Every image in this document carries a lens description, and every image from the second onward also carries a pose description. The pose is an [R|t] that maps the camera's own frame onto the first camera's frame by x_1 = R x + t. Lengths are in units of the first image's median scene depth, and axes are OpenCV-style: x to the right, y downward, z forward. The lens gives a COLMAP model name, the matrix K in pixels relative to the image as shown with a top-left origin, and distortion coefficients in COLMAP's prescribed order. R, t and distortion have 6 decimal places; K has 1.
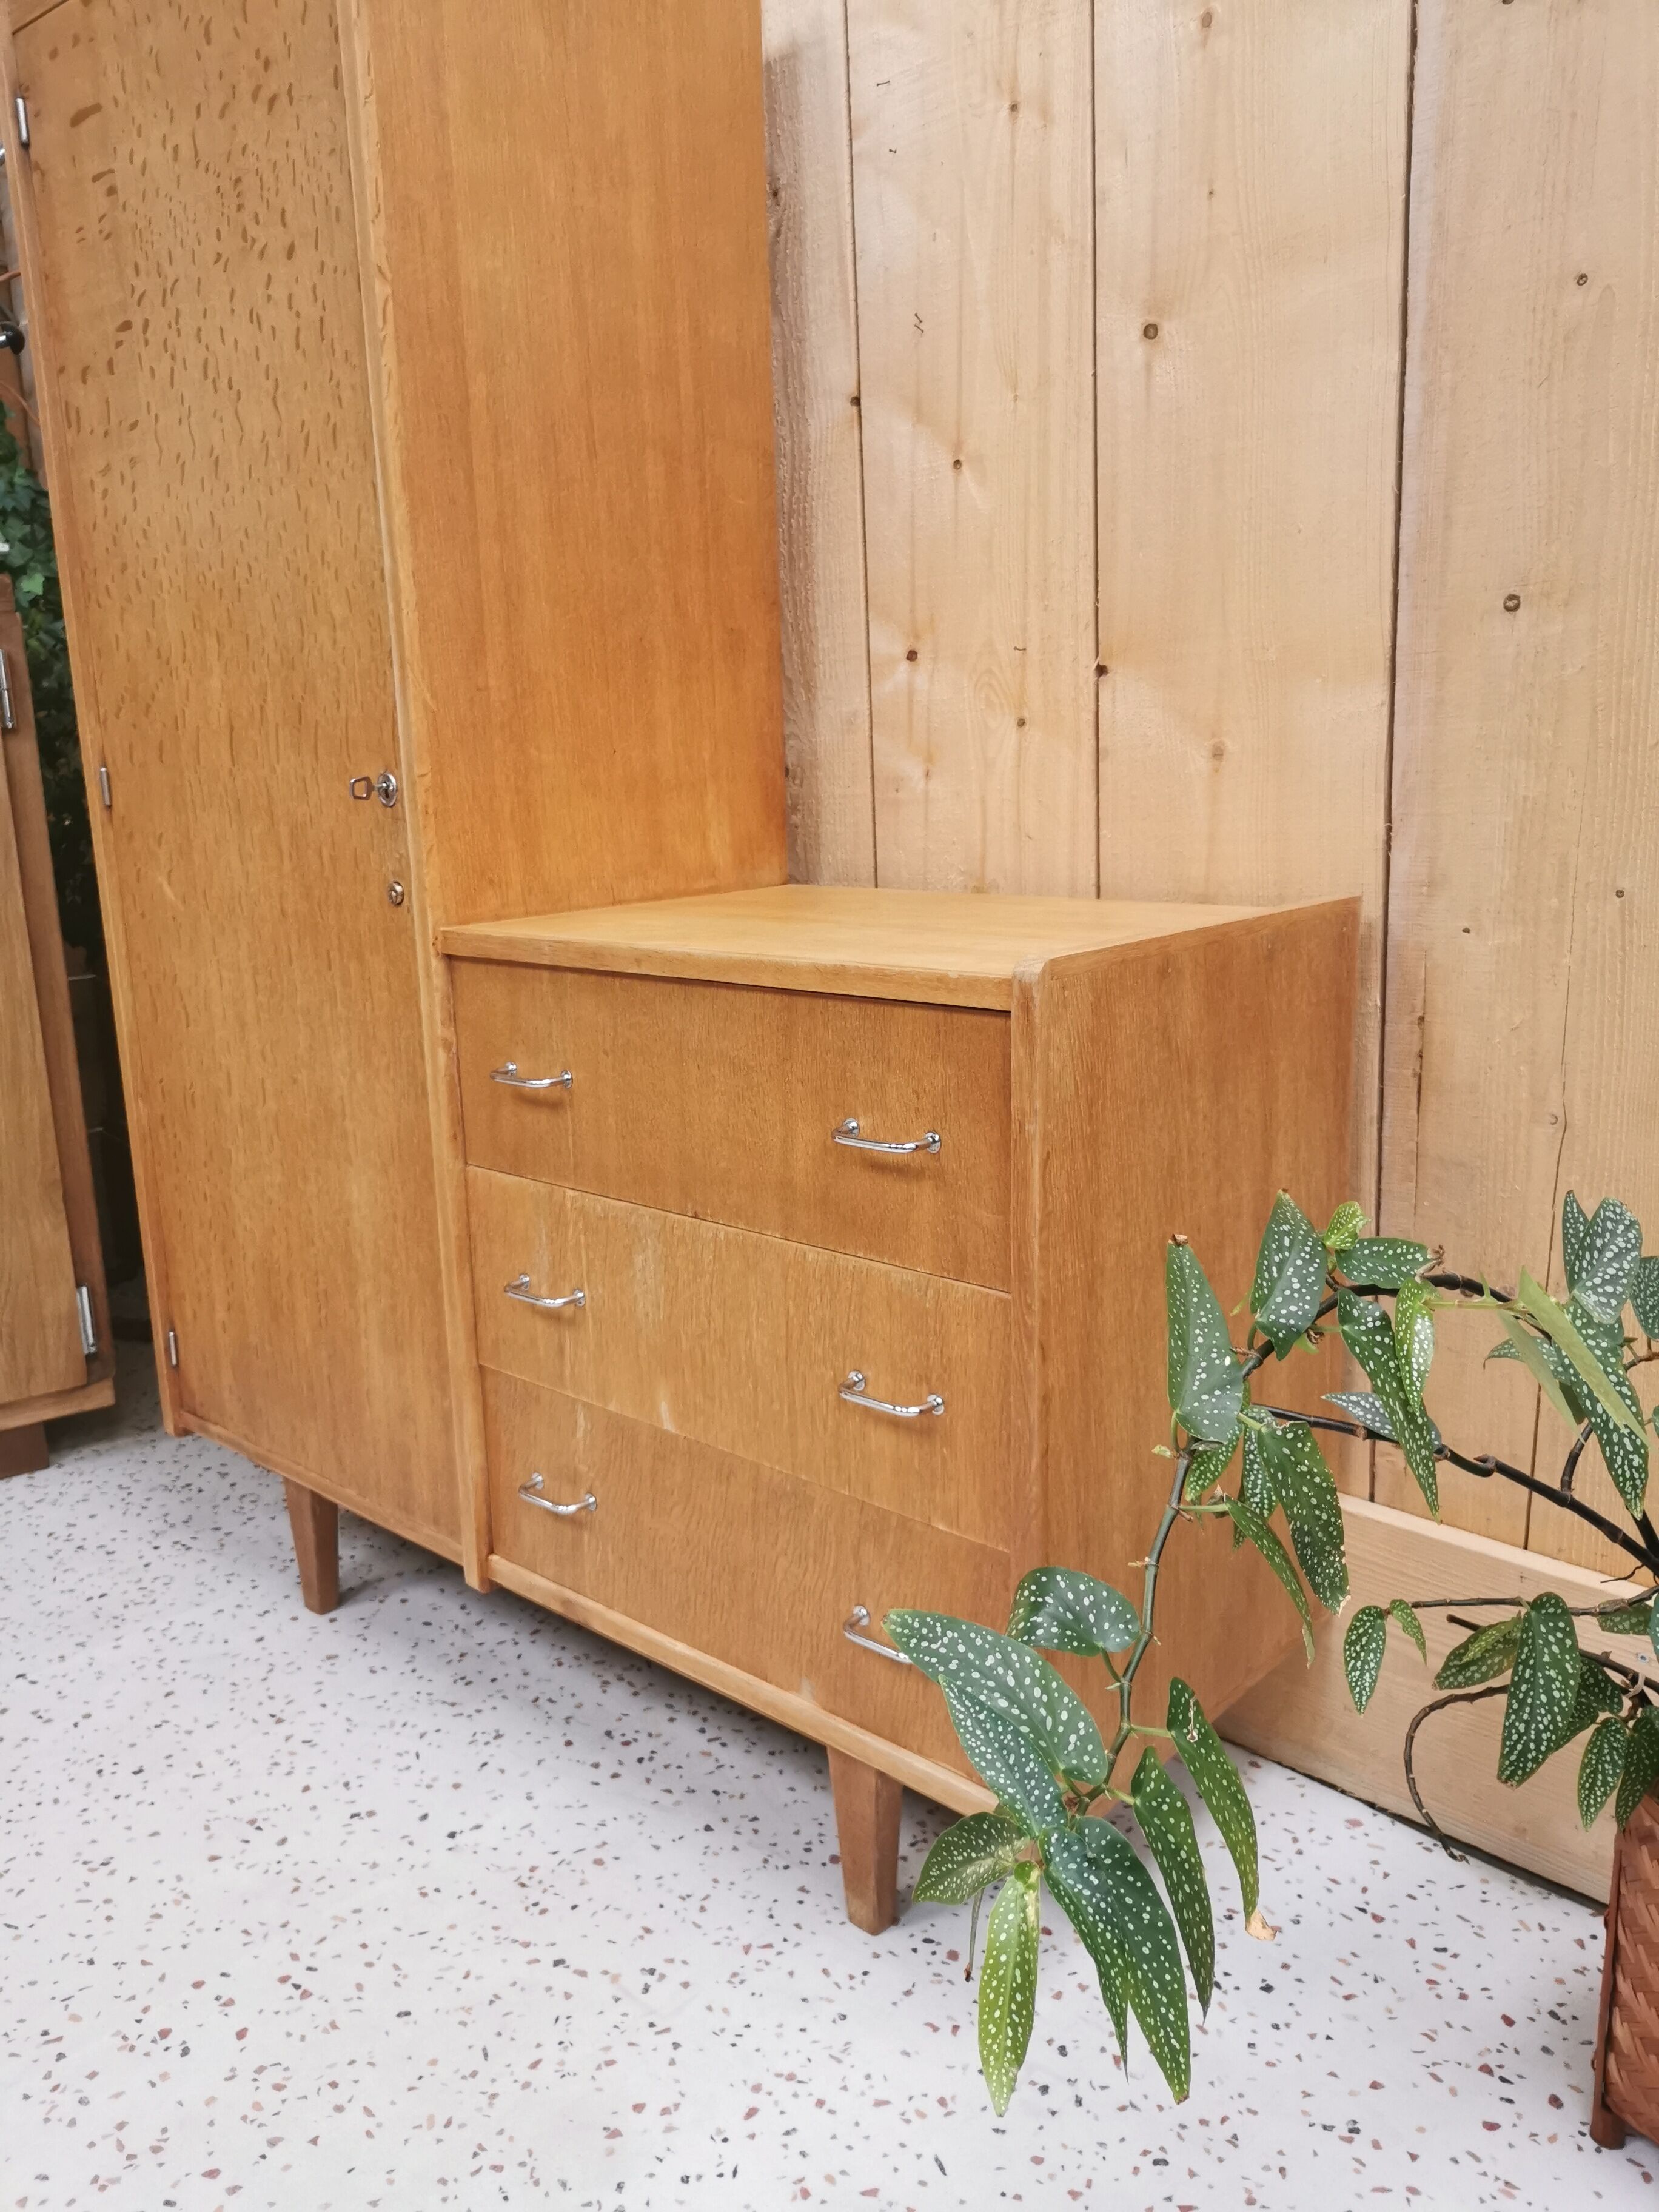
lens RADIAL K [[1702.1, 0, 826.4], [0, 1702.1, 1110.2], [0, 0, 1]] dist [0.059959, -0.068453]
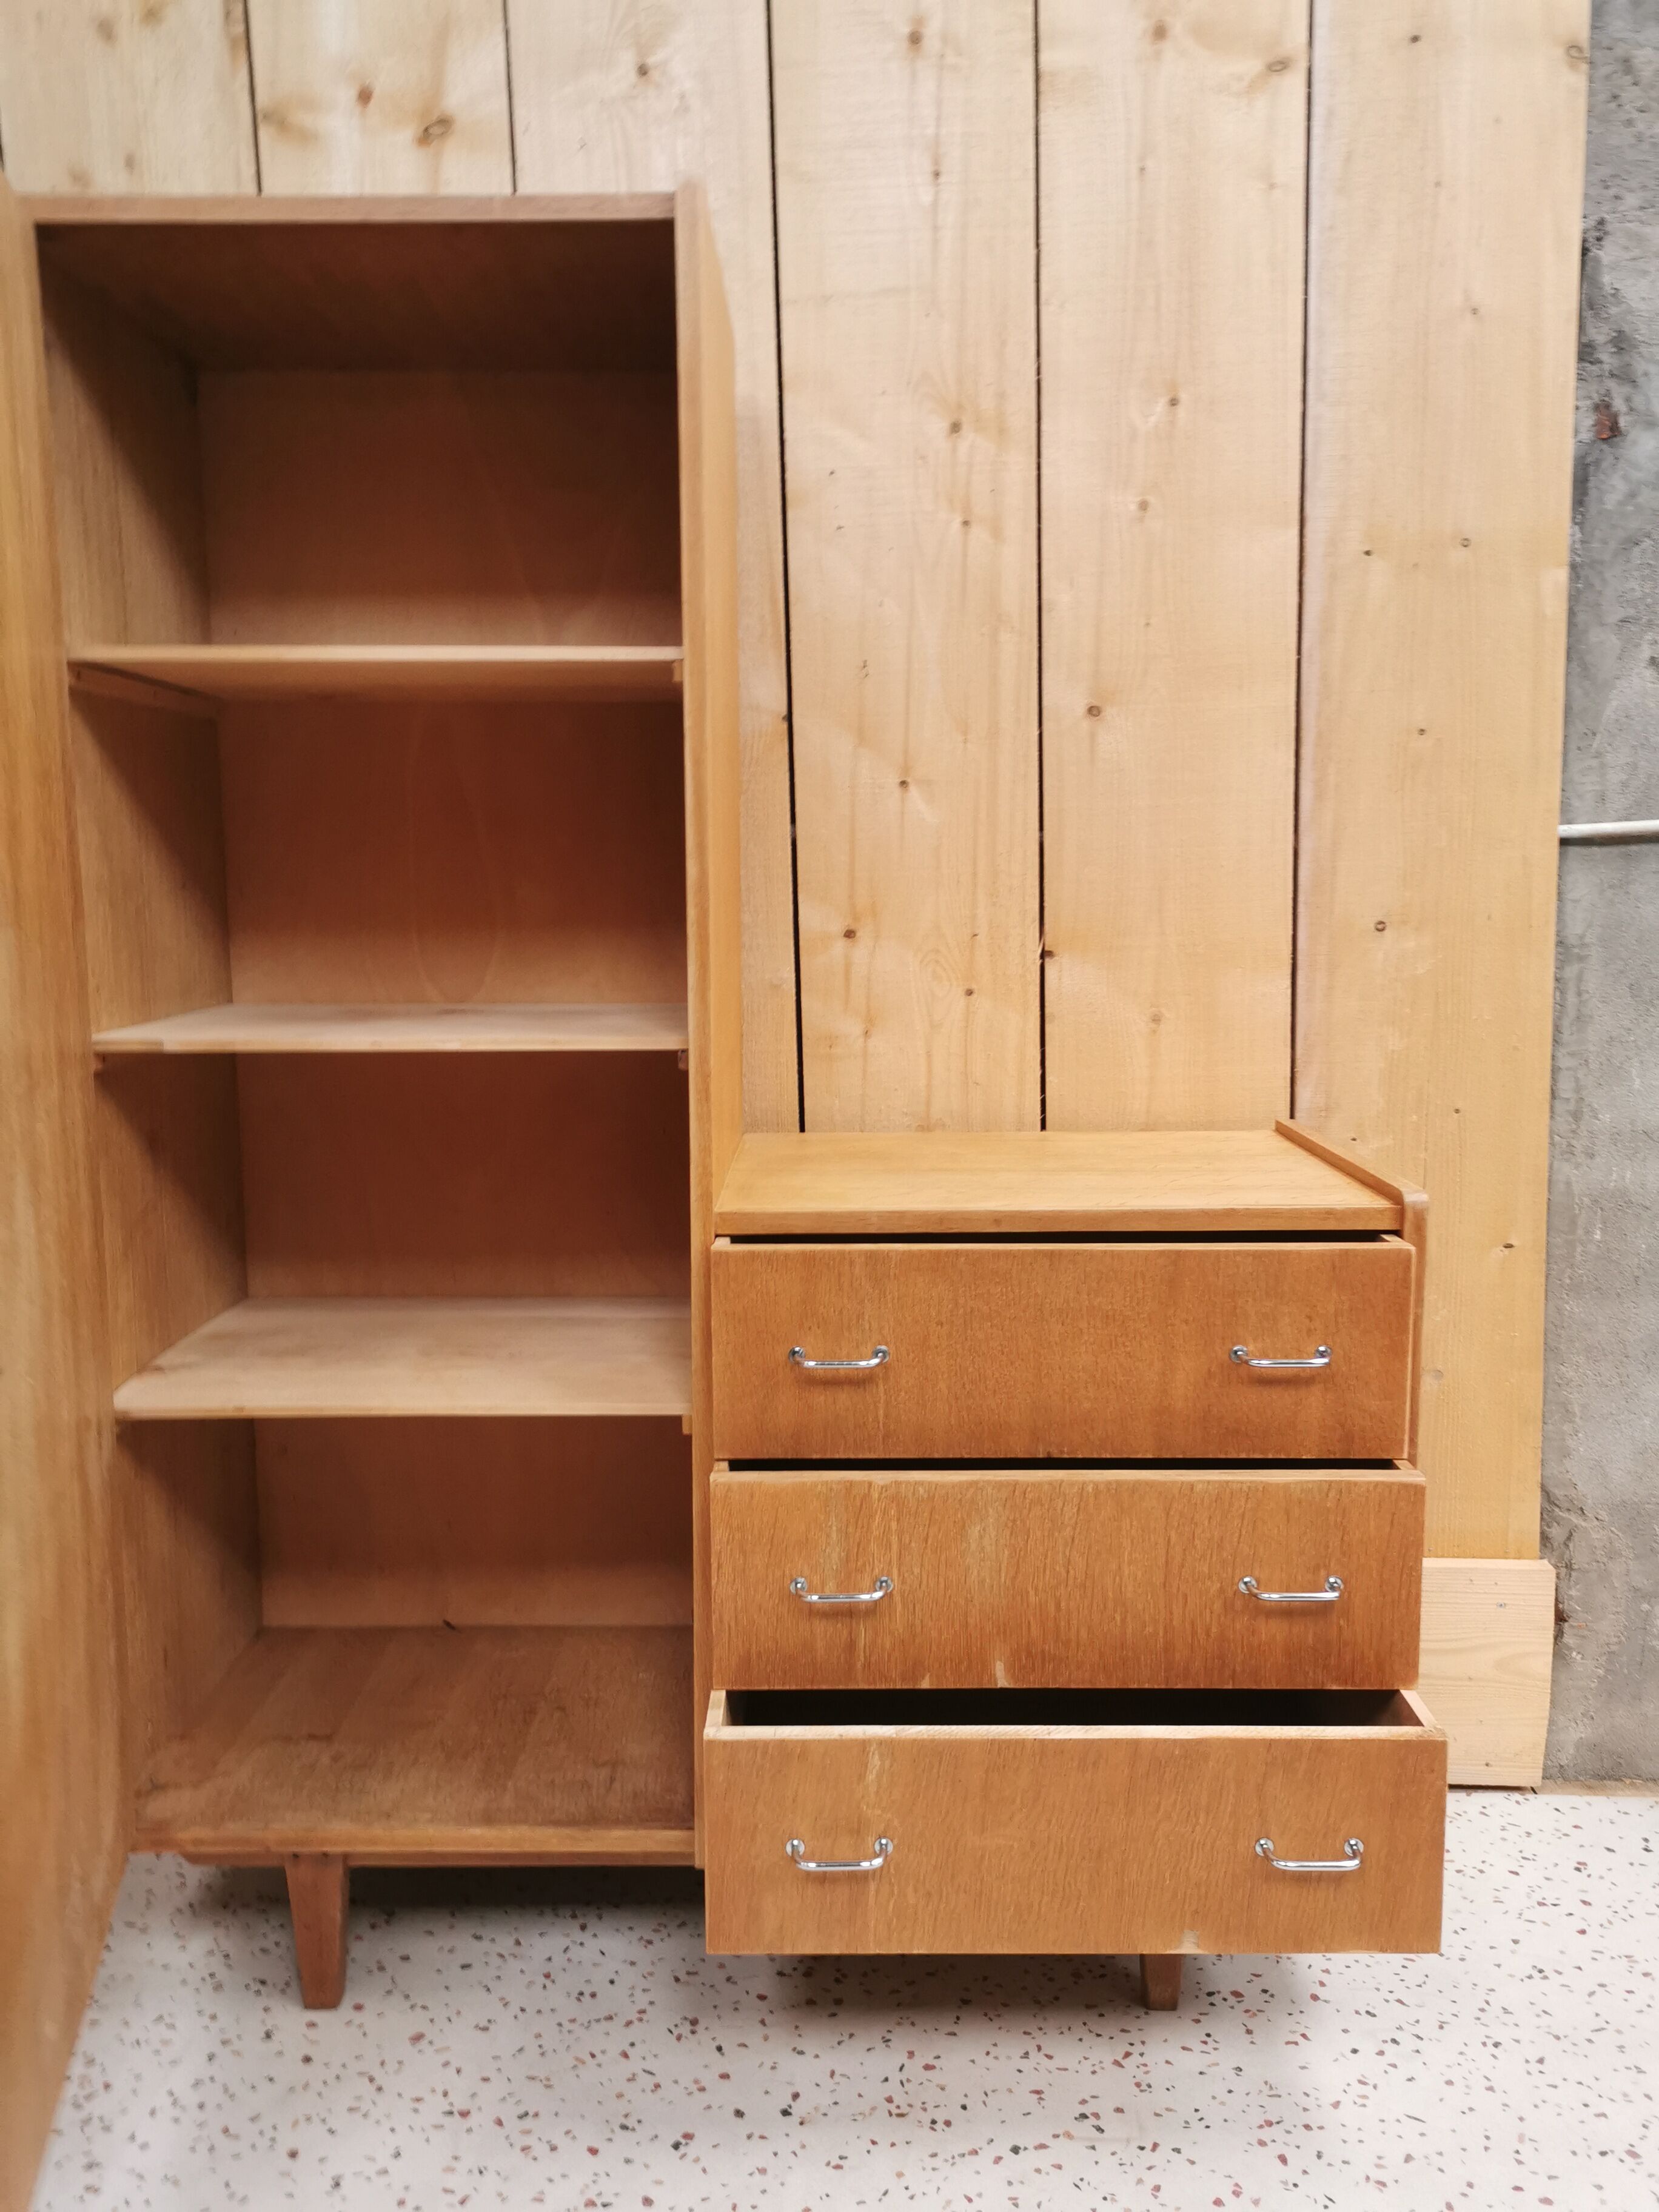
lens RADIAL K [[1705.5, 0, 826.3], [0, 1705.5, 1108.4], [0, 0, 1]] dist [0.051801, -0.043031]
pose [[0.752865, -0.067222, 0.654734, -0.855016], [0.127705, 0.990785, -0.045120, -0.113042], [-0.645667, 0.117582, 0.754512, 0.166935]]
